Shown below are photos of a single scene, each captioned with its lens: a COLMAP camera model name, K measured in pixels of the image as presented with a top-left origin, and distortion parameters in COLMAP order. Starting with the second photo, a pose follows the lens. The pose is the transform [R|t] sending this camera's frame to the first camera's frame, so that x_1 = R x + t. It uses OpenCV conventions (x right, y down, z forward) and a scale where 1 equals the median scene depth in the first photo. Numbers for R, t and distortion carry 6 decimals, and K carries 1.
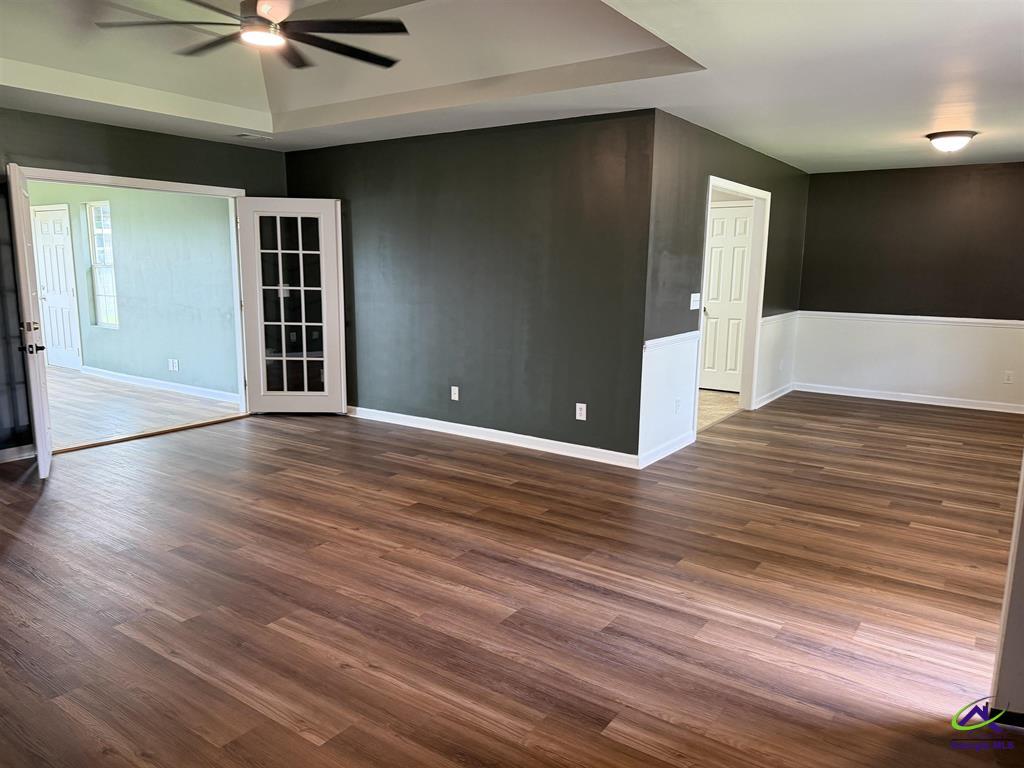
lens RADIAL K [[721.7, 0, 507.2], [0, 721.7, 384.8], [0, 0, 1]] dist [0.077876, -0.124673]
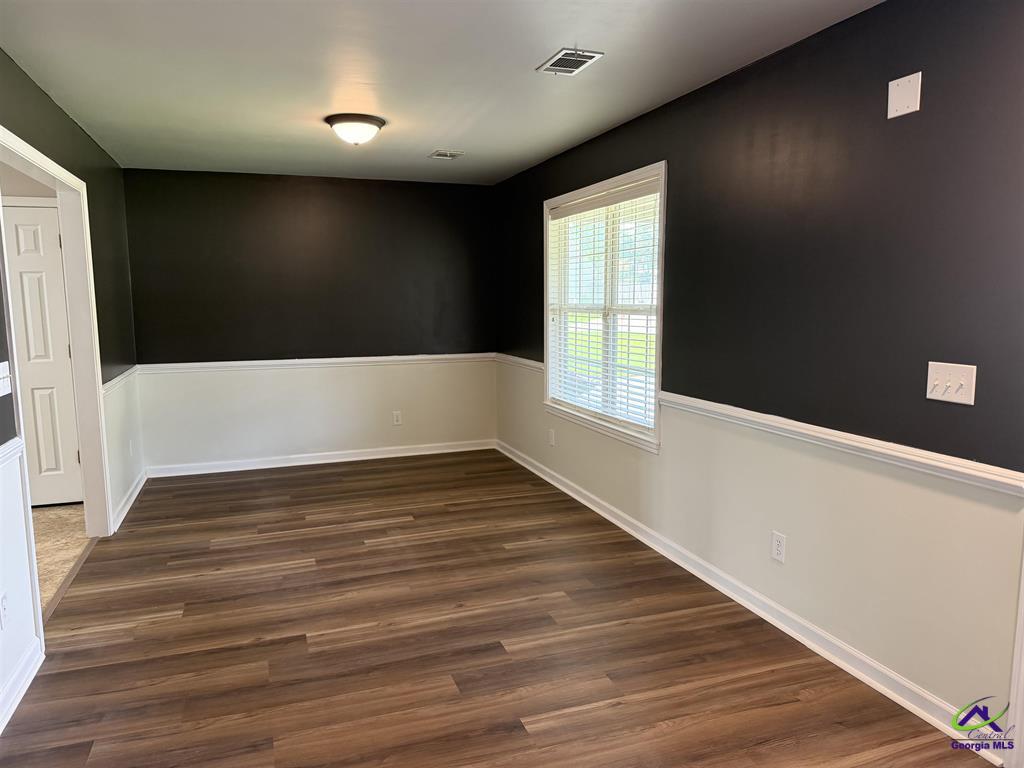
lens RADIAL K [[721.7, 0, 507.2], [0, 721.7, 384.8], [0, 0, 1]] dist [0.077876, -0.124673]
pose [[0.588215, -0.115398, 0.800429, 0.068128], [0.151570, 0.987959, 0.031049, -0.071458], [-0.794374, 0.103058, 0.598623, 0.428344]]
